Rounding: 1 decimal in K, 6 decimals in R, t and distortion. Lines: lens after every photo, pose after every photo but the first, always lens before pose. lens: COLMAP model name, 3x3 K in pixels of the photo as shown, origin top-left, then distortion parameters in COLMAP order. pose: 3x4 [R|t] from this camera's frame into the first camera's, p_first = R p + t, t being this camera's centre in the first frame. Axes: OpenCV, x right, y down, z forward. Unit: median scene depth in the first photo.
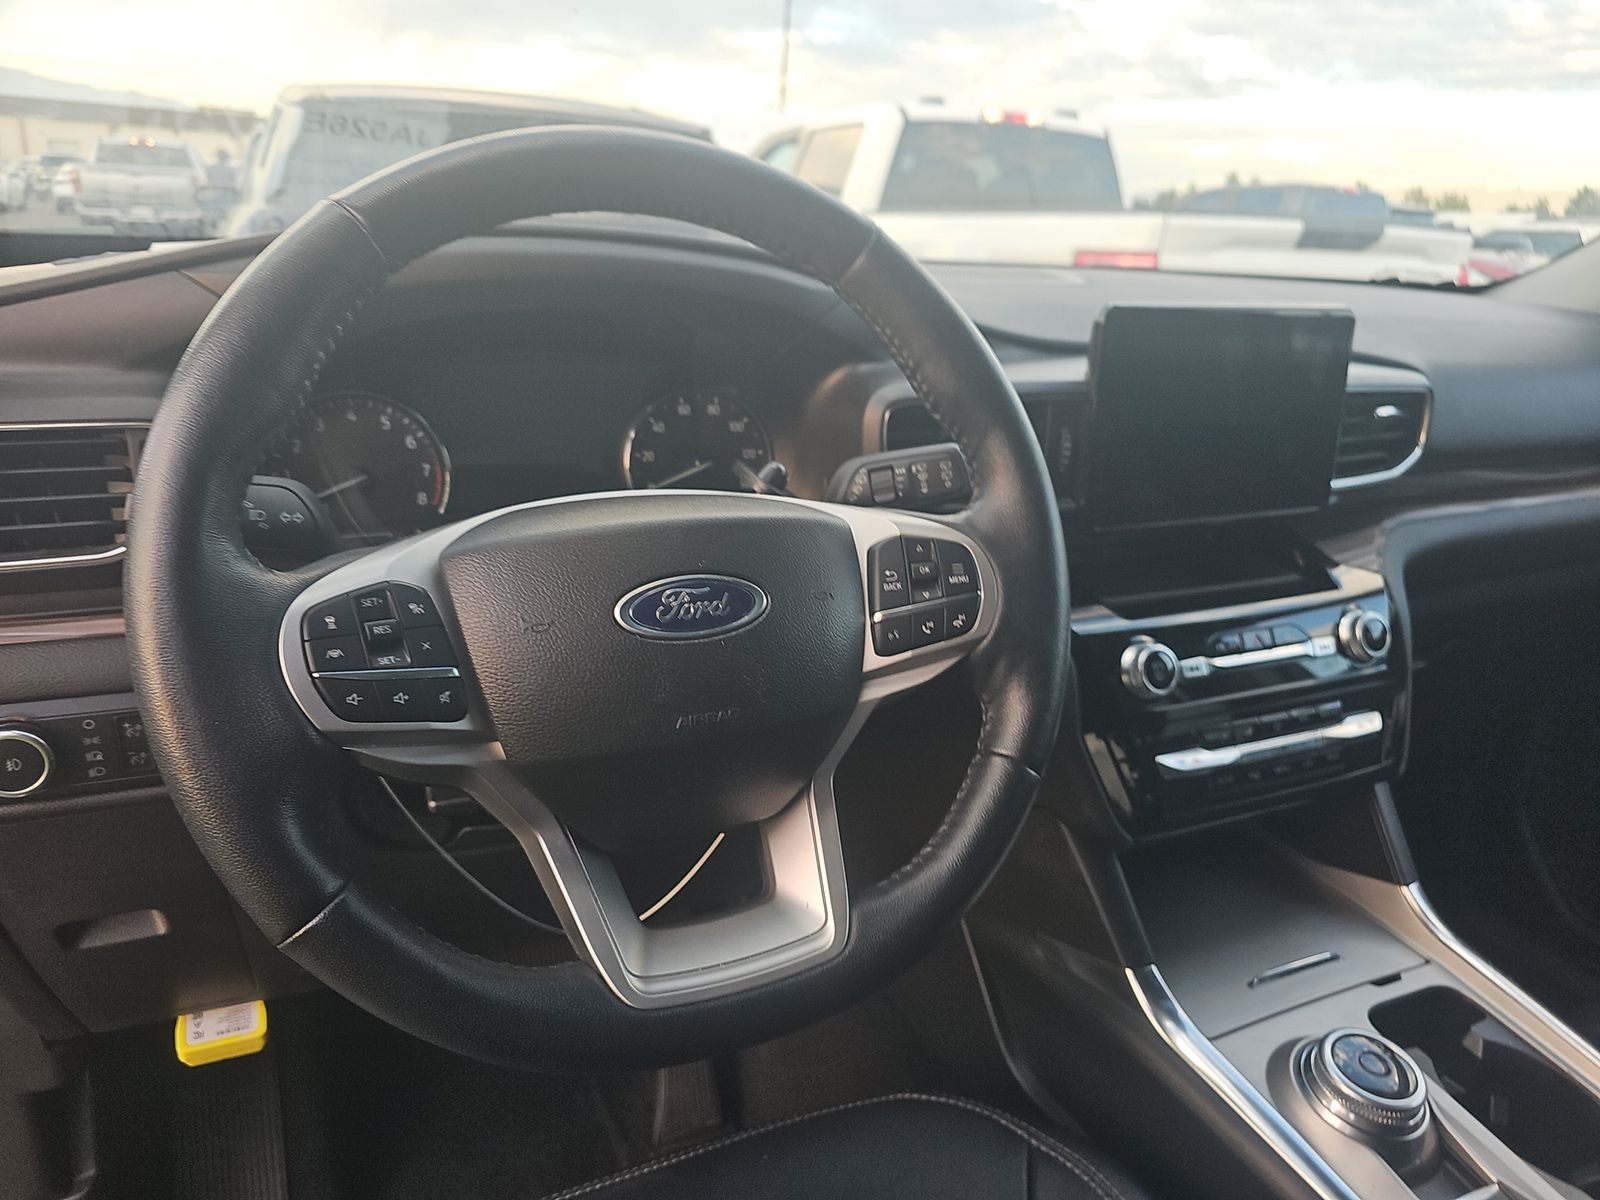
lens RADIAL K [[1098.0, 0, 813.3], [0, 1098.0, 606.1], [0, 0, 1]] dist [0.027253, -0.023736]
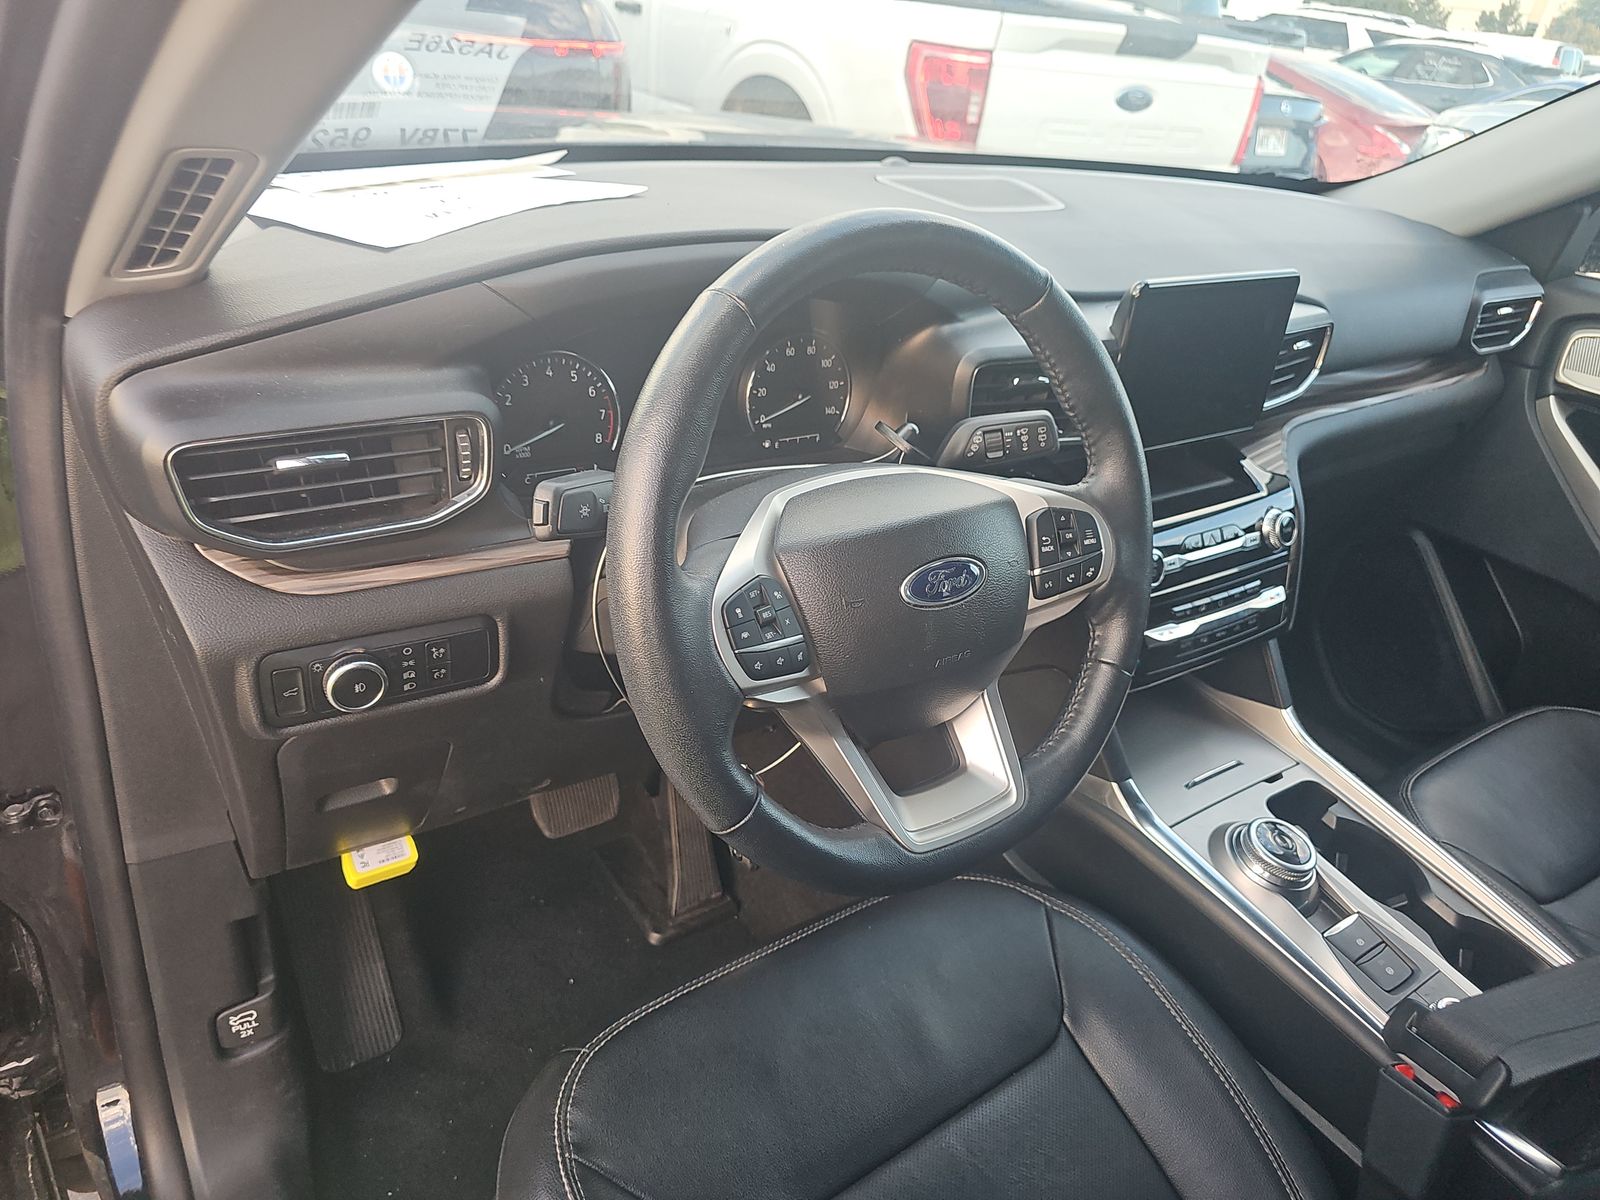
lens RADIAL K [[1098.0, 0, 789.2], [0, 1098.0, 600.0], [0, 0, 1]] dist [0.027253, -0.023736]
pose [[0.983443, -0.018217, 0.180301, -0.395028], [-0.018205, 0.979970, 0.198313, -0.176912], [-0.180303, -0.198312, 0.963412, -0.228042]]
